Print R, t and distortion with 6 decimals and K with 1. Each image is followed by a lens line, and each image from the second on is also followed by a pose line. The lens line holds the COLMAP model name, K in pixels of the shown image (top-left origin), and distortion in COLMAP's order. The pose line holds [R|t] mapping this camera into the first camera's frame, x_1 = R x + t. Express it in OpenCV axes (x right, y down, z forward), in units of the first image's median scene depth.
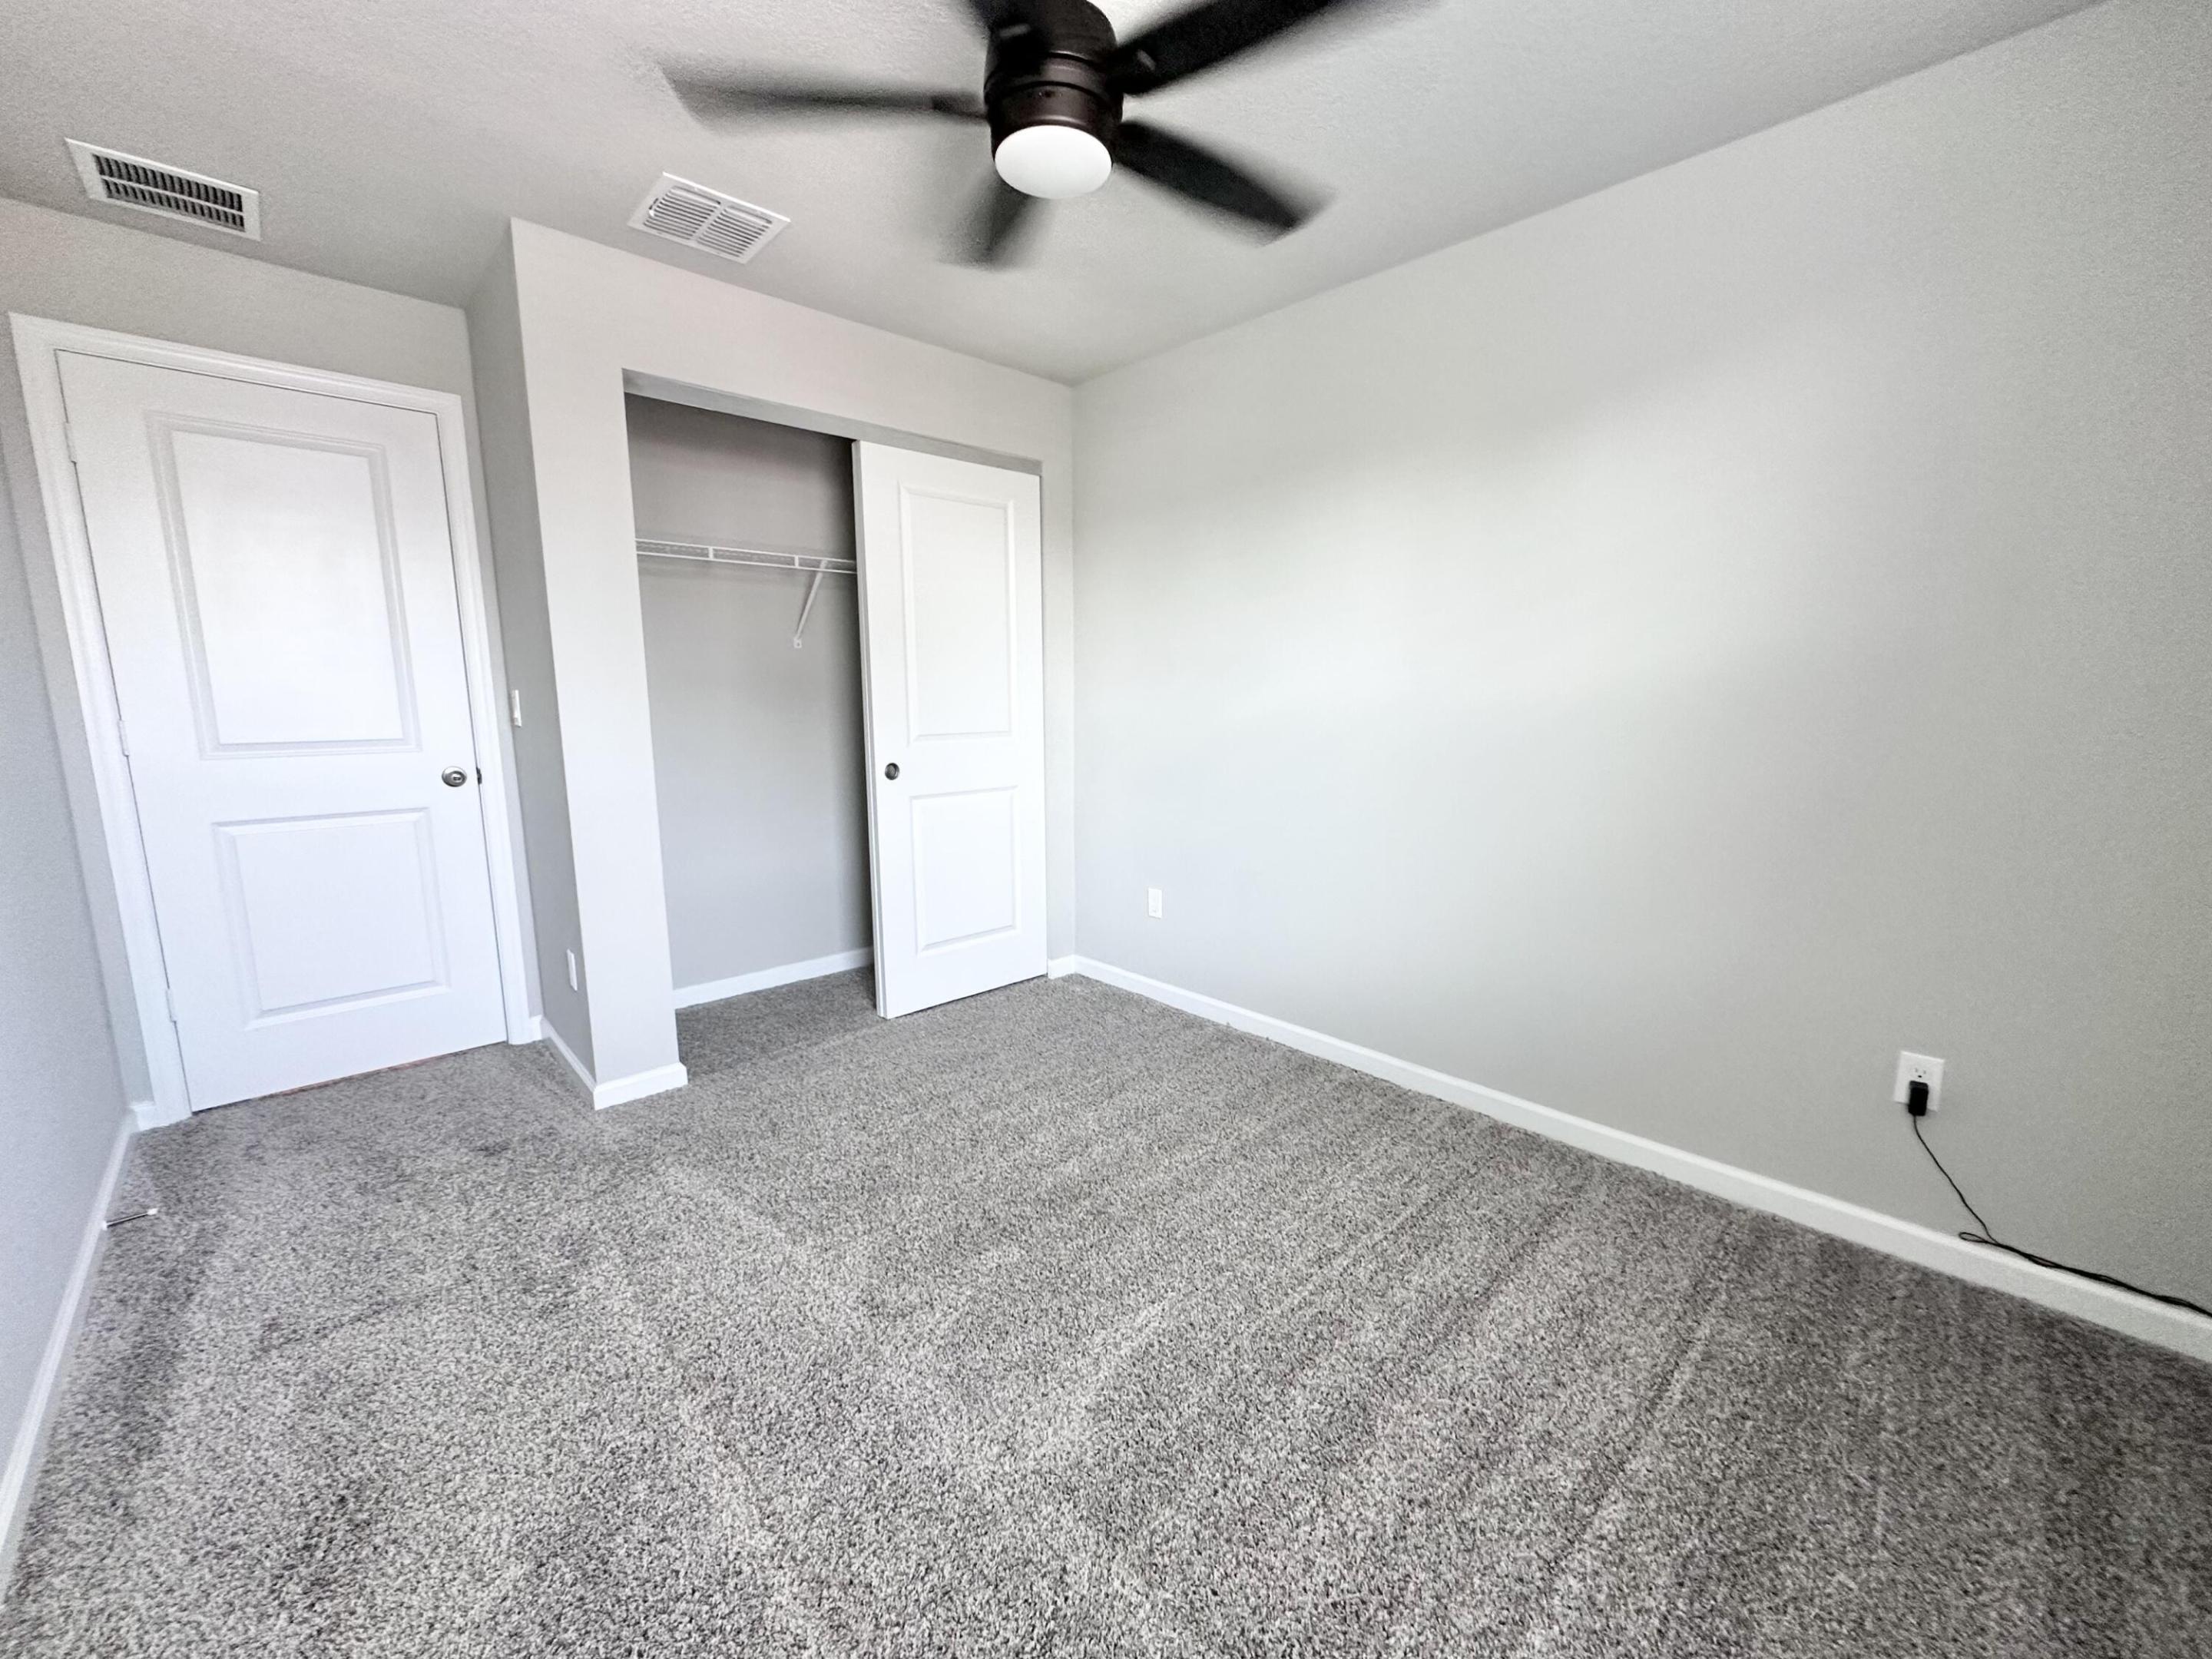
lens RADIAL K [[881.0, 0, 1107.3], [0, 881.0, 832.2], [0, 0, 1]] dist [-0.005382, 0.001866]
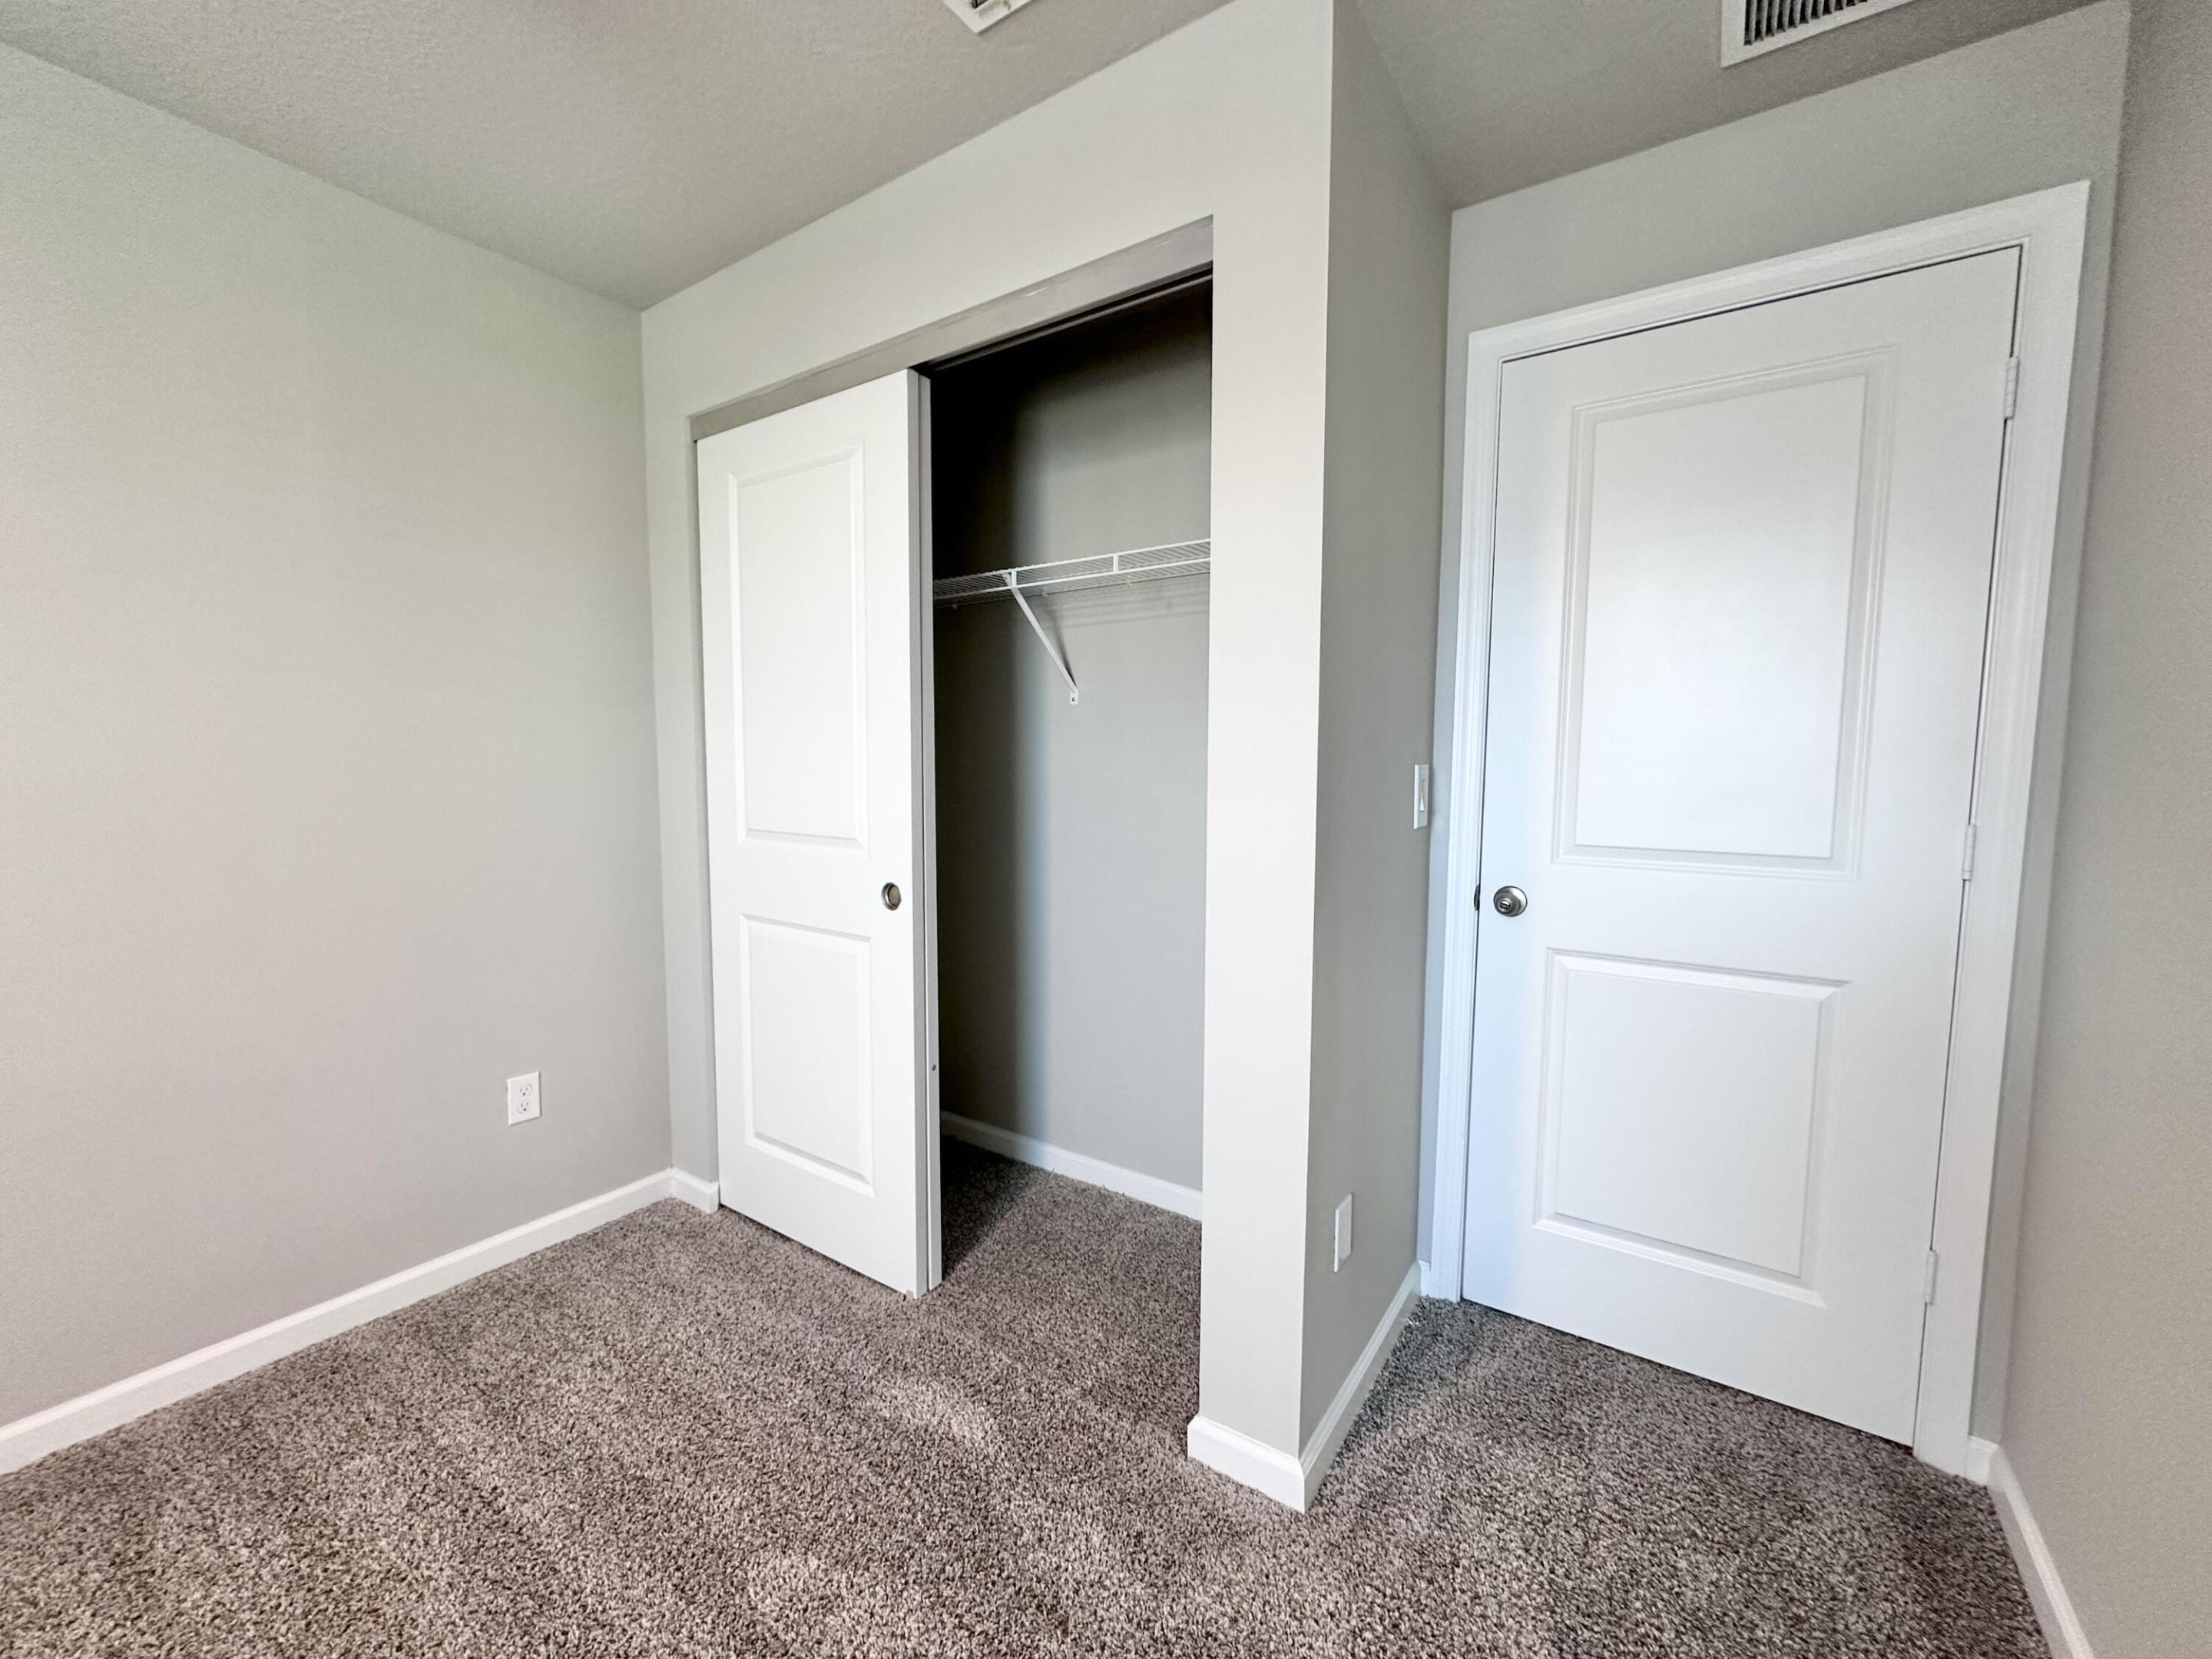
lens RADIAL K [[889.6, 0, 1104.4], [0, 889.6, 836.6], [0, 0, 1]] dist [-0.005964, -0.000169]
pose [[0.205729, 0.089414, -0.974516, -0.319789], [-0.161048, 0.985333, 0.056407, -0.073073], [0.965266, 0.145339, 0.217111, 0.393947]]
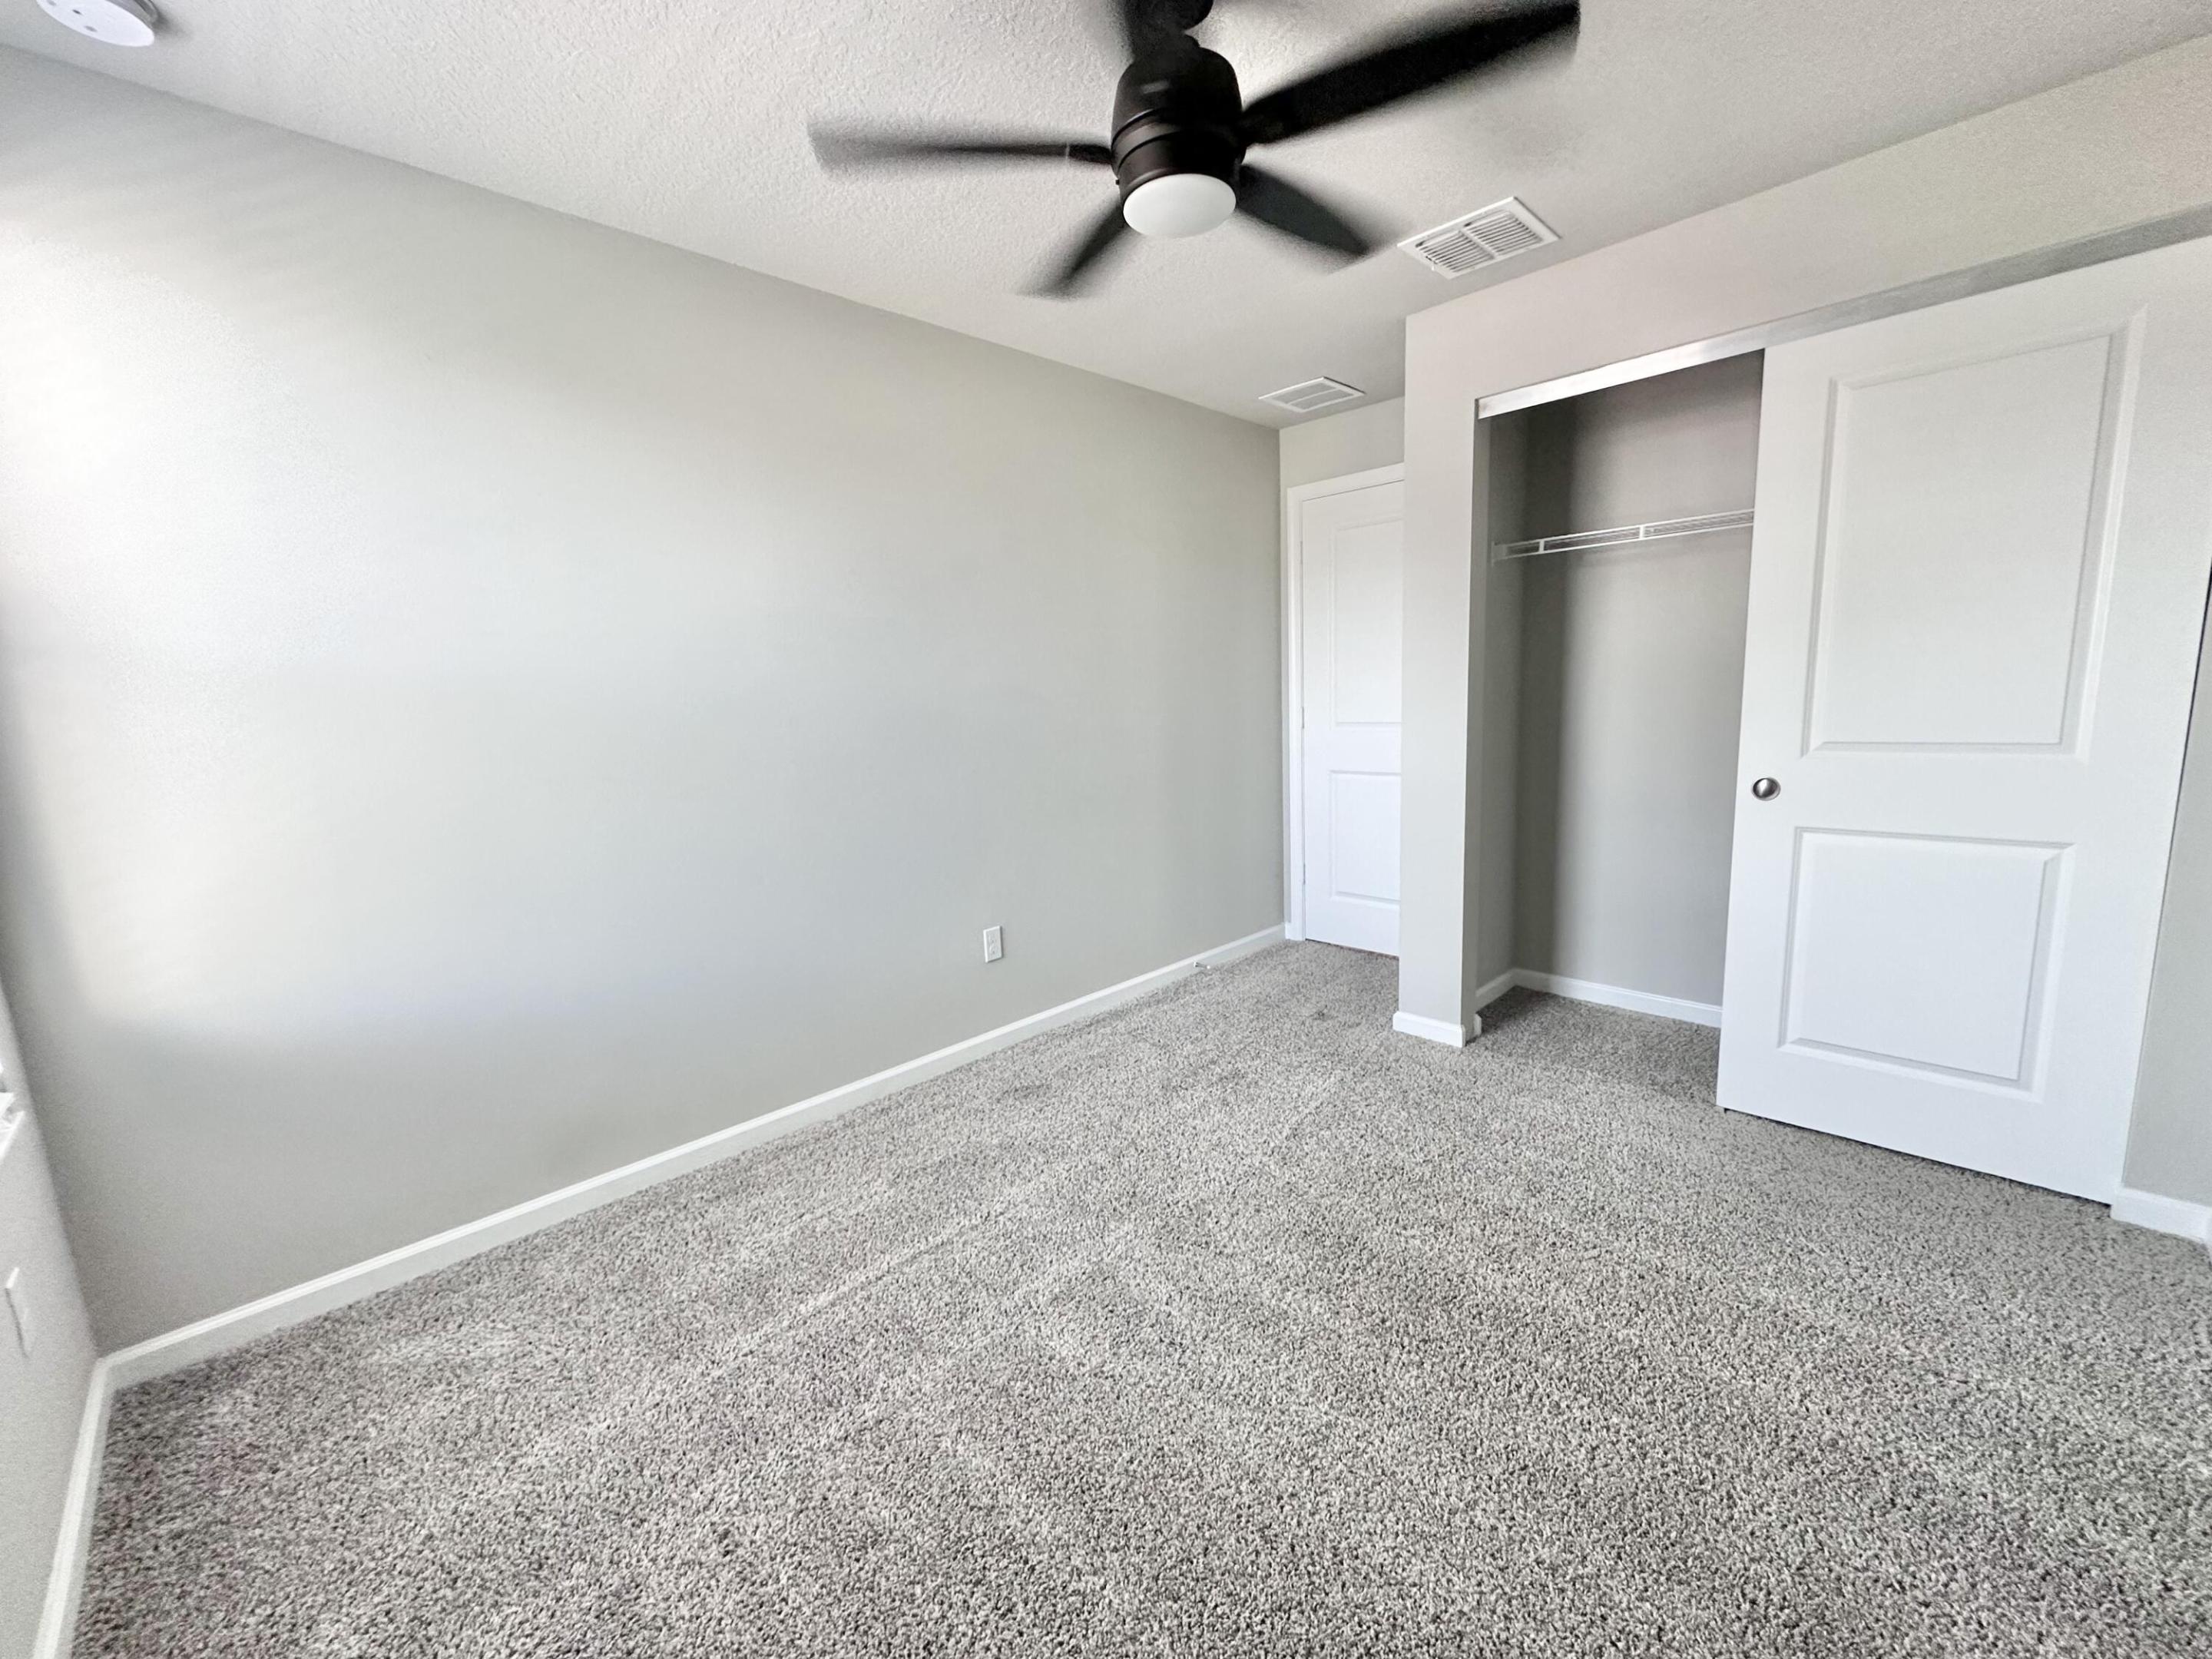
lens RADIAL K [[856.2, 0, 1125.0], [0, 856.2, 827.8], [0, 0, 1]] dist [-0.014907, 0.000136]
pose [[0.038080, 0.152738, -0.987533, 0.480398], [-0.125392, 0.981169, 0.146919, -0.079347], [0.991376, 0.118235, 0.056515, 0.466669]]
